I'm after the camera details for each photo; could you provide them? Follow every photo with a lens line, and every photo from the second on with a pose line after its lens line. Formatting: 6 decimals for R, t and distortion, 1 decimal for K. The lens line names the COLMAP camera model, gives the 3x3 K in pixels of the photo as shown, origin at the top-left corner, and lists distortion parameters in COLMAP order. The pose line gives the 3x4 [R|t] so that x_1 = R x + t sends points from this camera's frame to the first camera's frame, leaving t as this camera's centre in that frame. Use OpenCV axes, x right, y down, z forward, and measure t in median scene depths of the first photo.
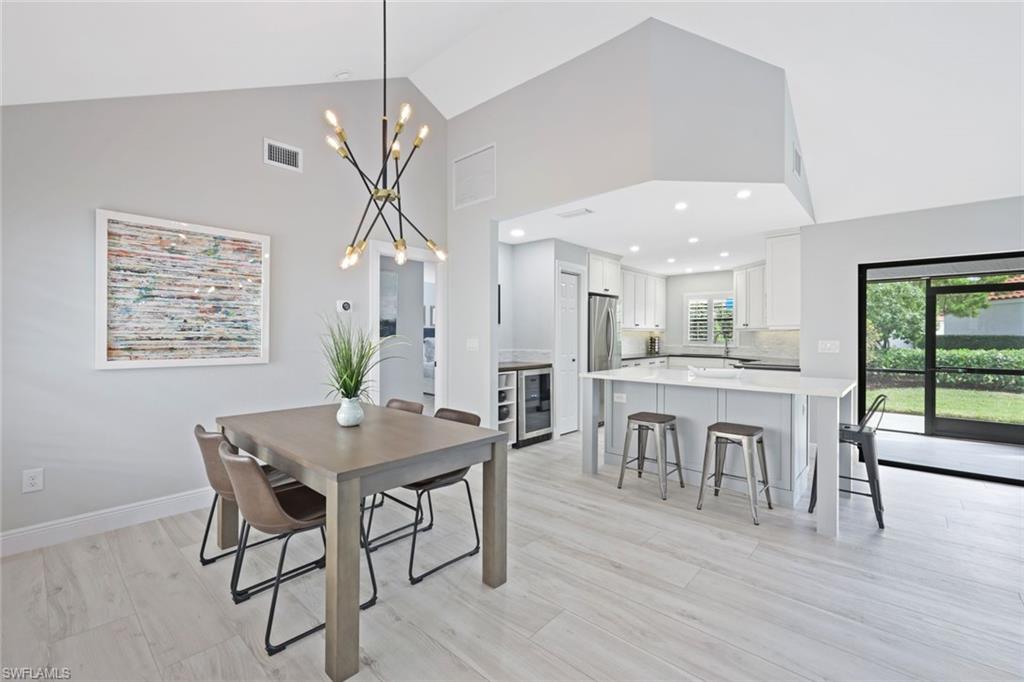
lens RADIAL K [[433.8, 0, 506.4], [0, 433.8, 337.5], [0, 0, 1]] dist [0.003902, 0.000392]
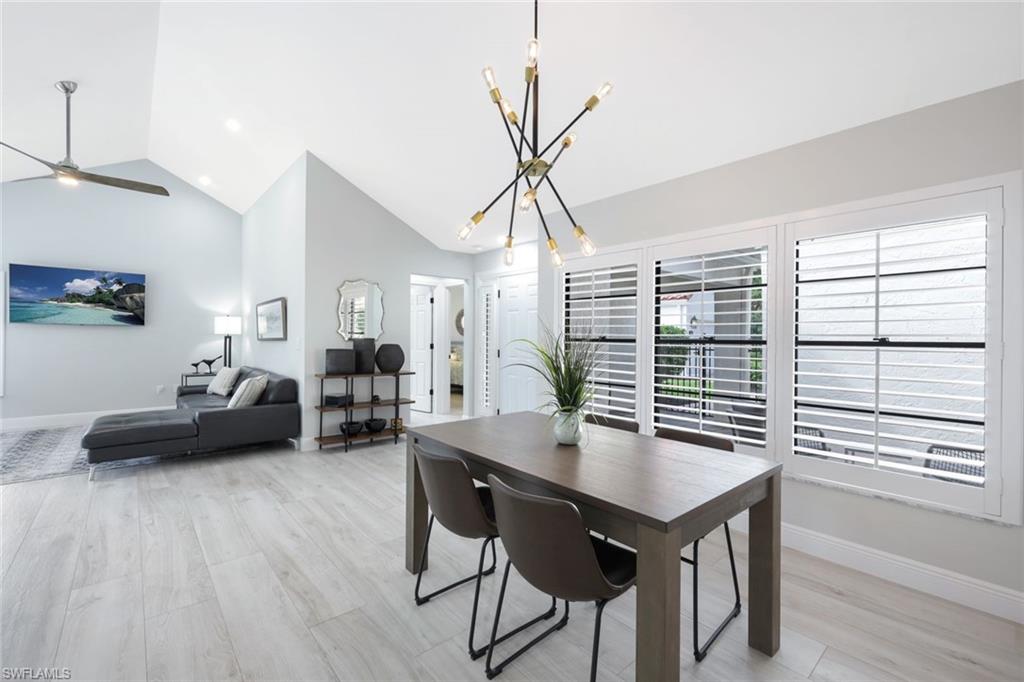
lens RADIAL K [[433.8, 0, 501.1], [0, 433.8, 344.7], [0, 0, 1]] dist [0.003902, 0.000392]
pose [[-0.991745, -0.015572, 0.127277, -0.170446], [-0.012163, 0.999547, 0.027513, -0.008634], [-0.127647, 0.025738, -0.991486, 0.951482]]
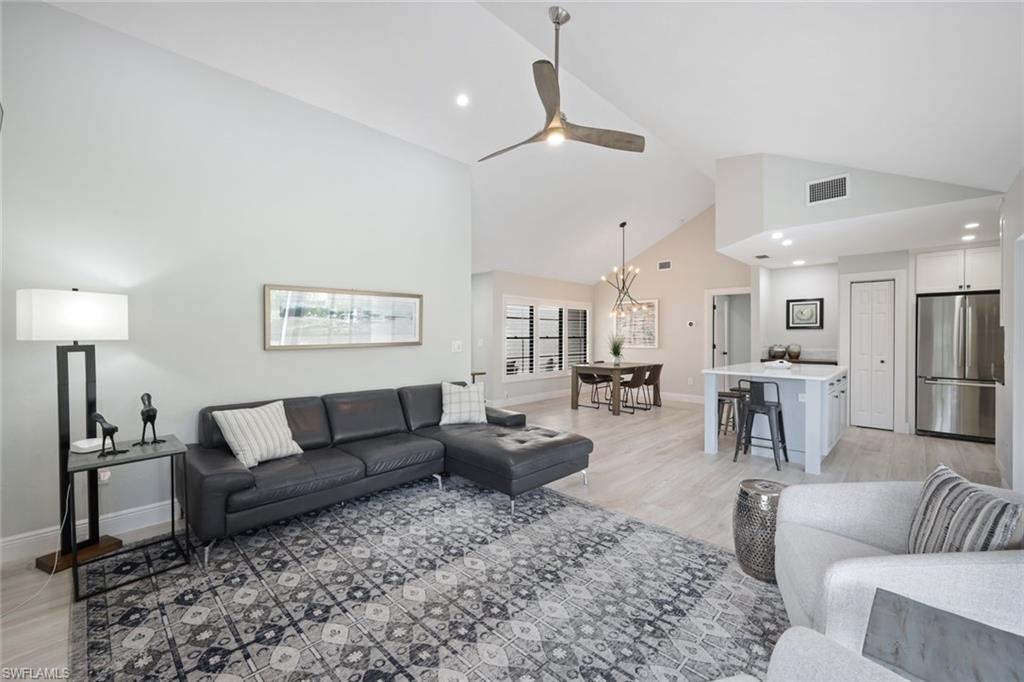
lens RADIAL K [[414.9, 0, 504.5], [0, 414.9, 339.9], [0, 0, 1]] dist [-0.000578, 0.000799]
pose [[-0.043874, 0.007462, -0.999009, 1.438854], [-0.007558, 0.999941, 0.007801, -0.002045], [0.999008, 0.007893, -0.043815, 0.146323]]
